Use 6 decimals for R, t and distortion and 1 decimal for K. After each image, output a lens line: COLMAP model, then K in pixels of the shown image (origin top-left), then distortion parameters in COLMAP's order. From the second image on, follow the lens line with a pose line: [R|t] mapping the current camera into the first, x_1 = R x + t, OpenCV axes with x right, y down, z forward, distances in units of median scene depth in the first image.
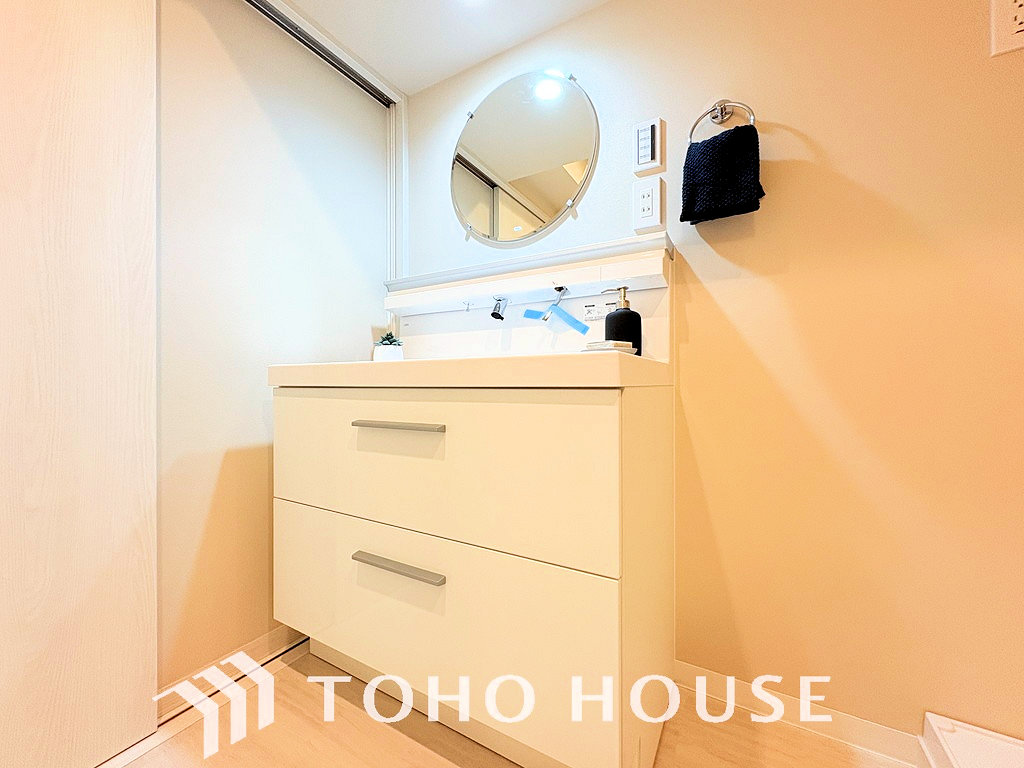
lens RADIAL K [[408.2, 0, 510.5], [0, 408.2, 381.1], [0, 0, 1]] dist [-0.000489, 0.000183]
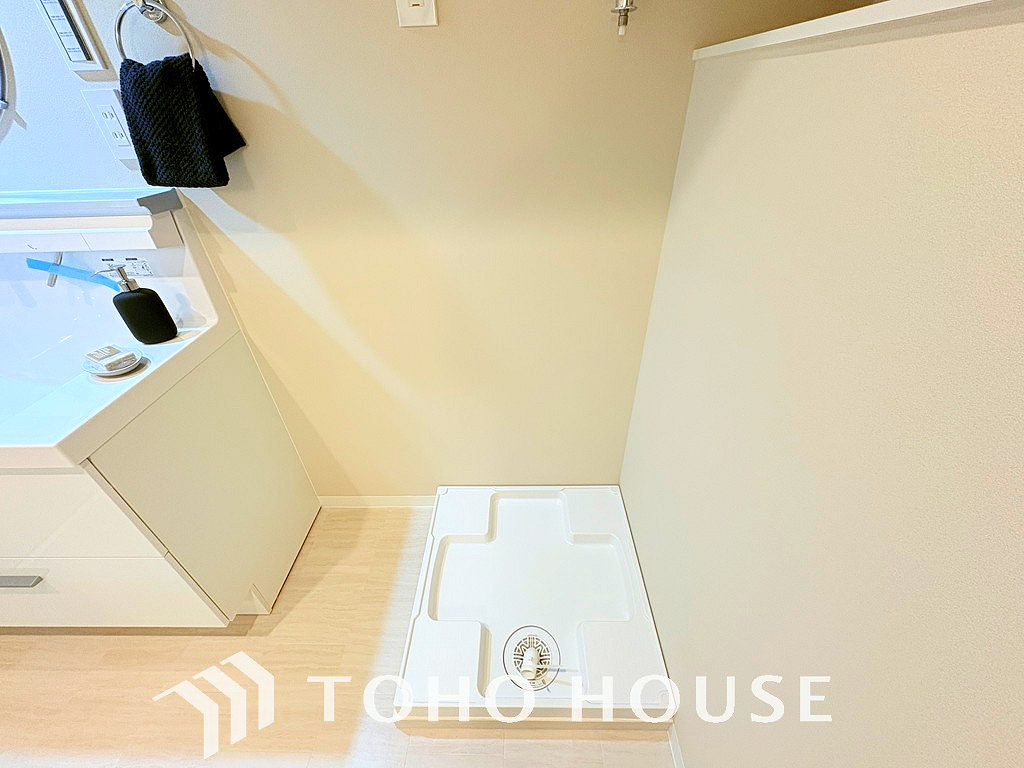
lens RADIAL K [[408.2, 0, 510.5], [0, 408.2, 381.1], [0, 0, 1]] dist [-0.000489, 0.000183]
pose [[0.869645, -0.305923, 0.387465, 0.603561], [0.031286, 0.817429, 0.575180, -0.514255], [-0.492685, -0.488080, 0.720444, -0.212375]]
